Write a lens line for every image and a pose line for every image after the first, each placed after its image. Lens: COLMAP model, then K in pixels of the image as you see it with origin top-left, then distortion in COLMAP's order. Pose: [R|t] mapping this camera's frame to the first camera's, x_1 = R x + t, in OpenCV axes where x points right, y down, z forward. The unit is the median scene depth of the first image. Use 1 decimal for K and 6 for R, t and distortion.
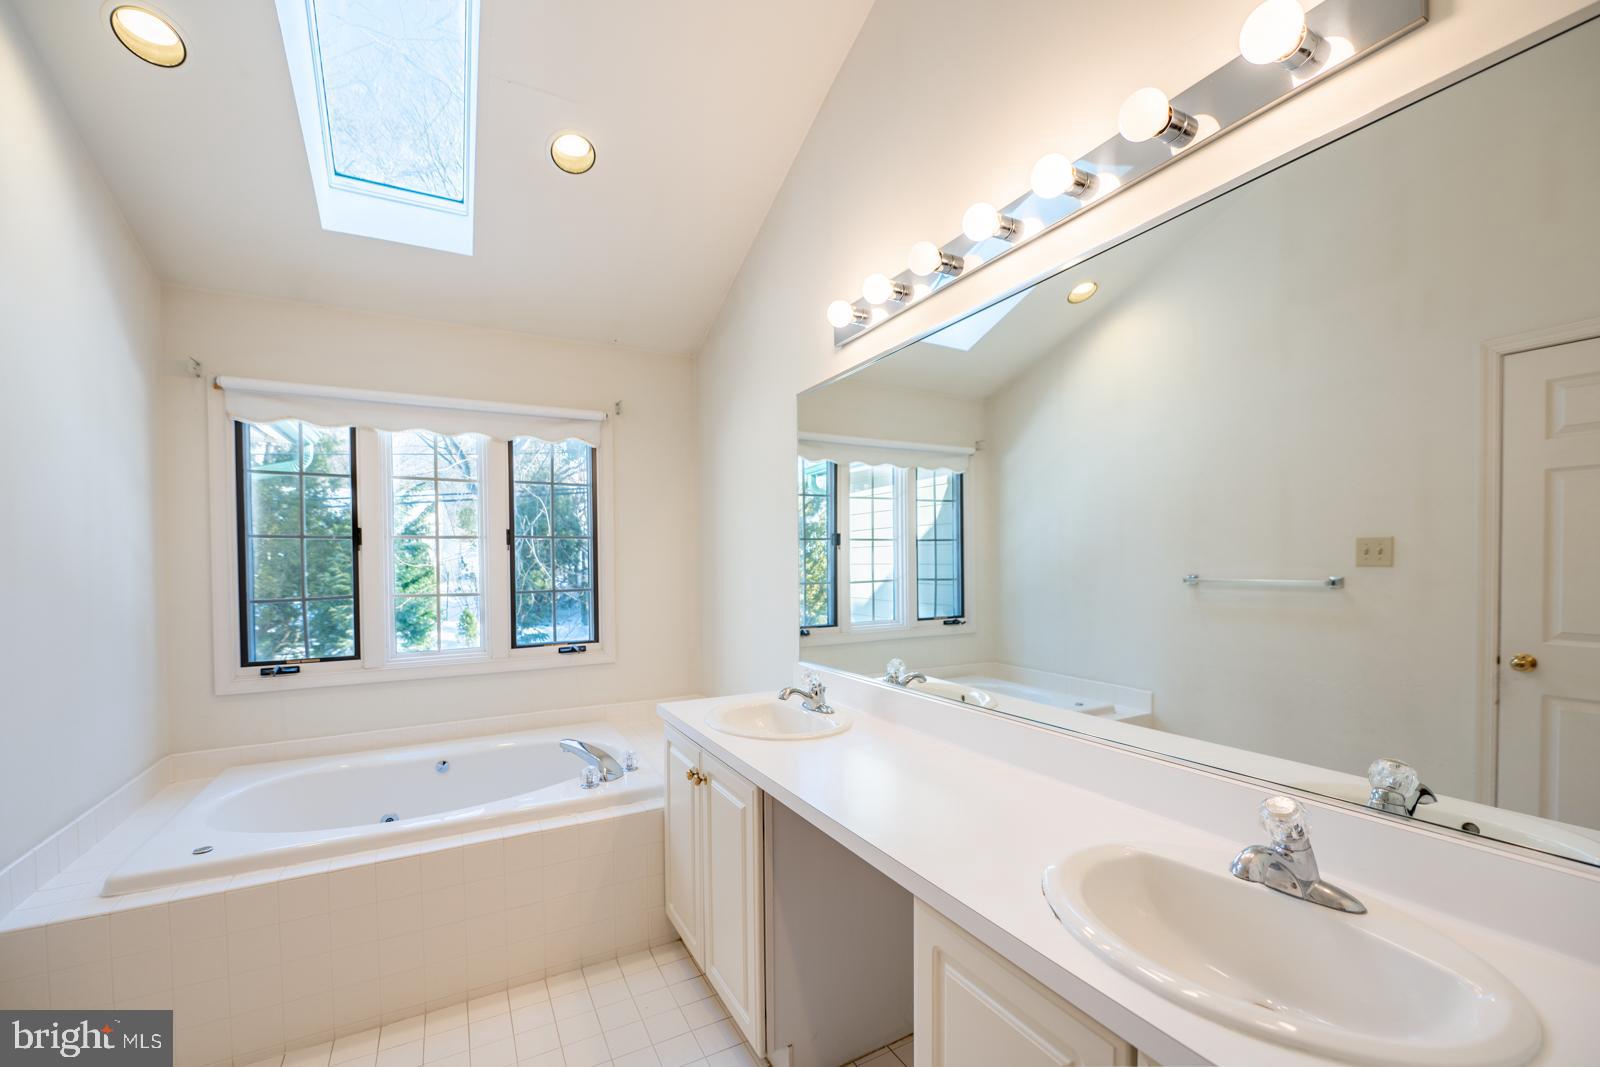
lens RADIAL K [[635.0, 0, 805.8], [0, 635.0, 552.7], [0, 0, 1]] dist [-0.006886, -0.000082]
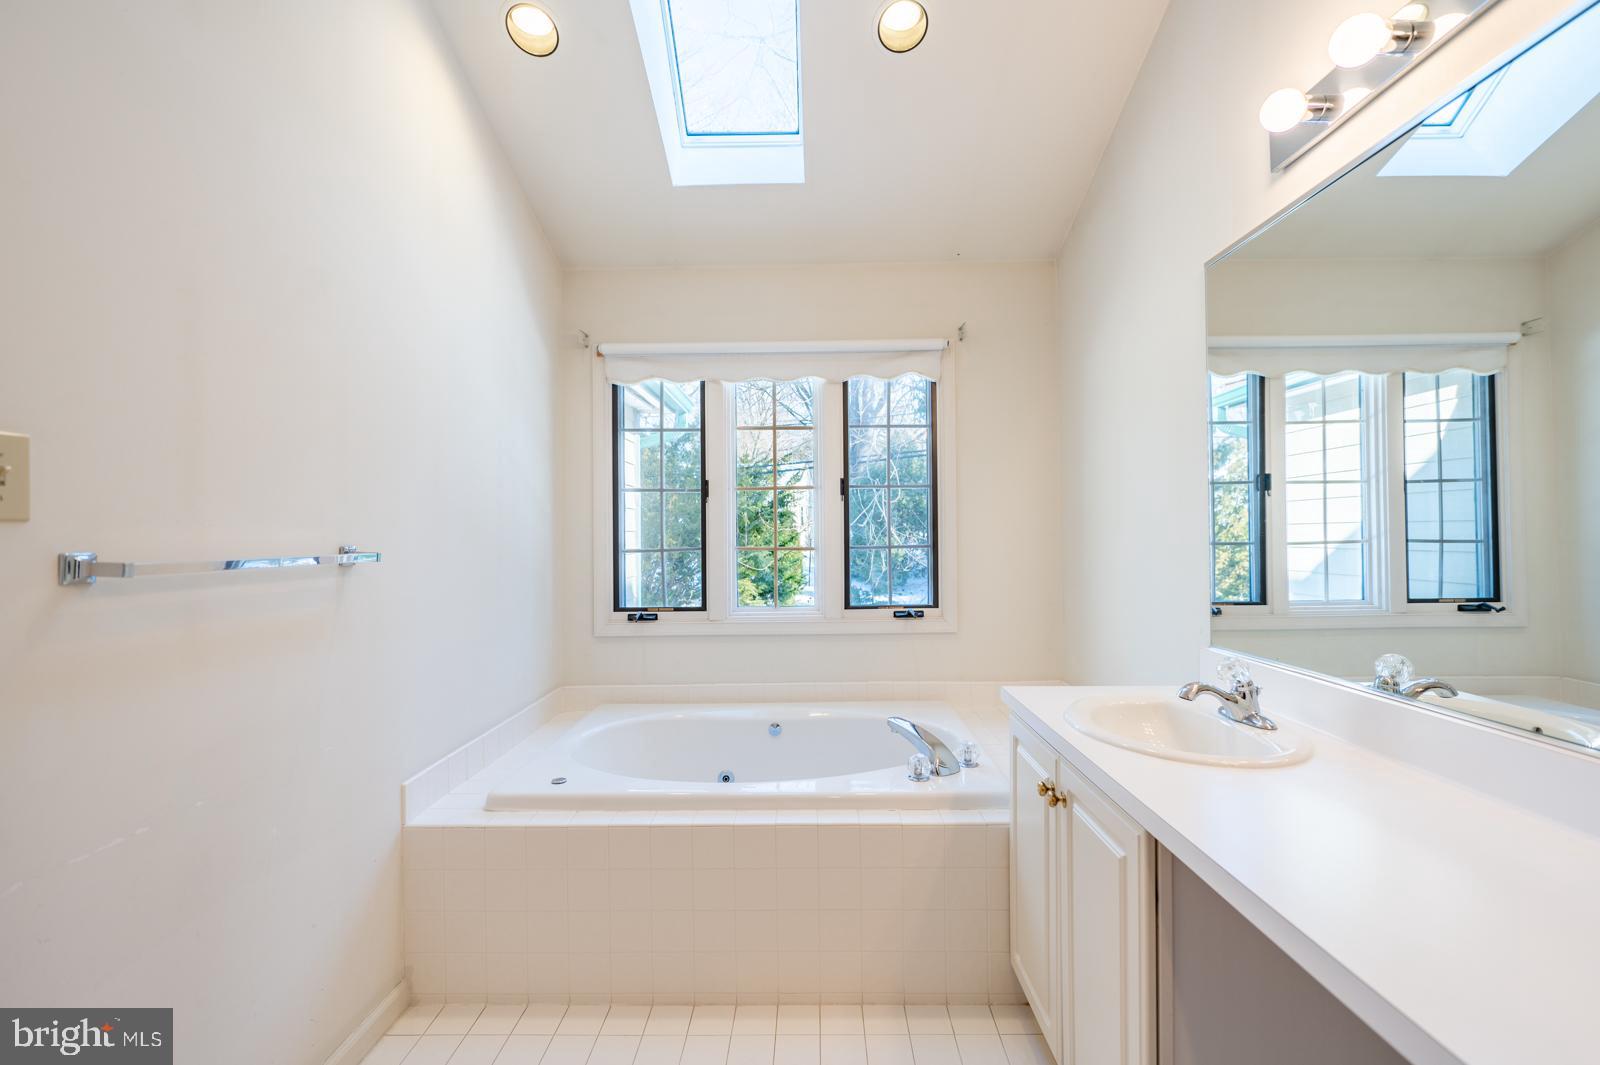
lens RADIAL K [[699.4, 0, 826.7], [0, 699.4, 532.1], [0, 0, 1]] dist [-0.009008, -0.000333]
pose [[0.878640, 0.000769, -0.477484, -0.013416], [0.006864, 0.999875, 0.014241, 0.031080], [0.477435, -0.015790, 0.878525, 0.130292]]
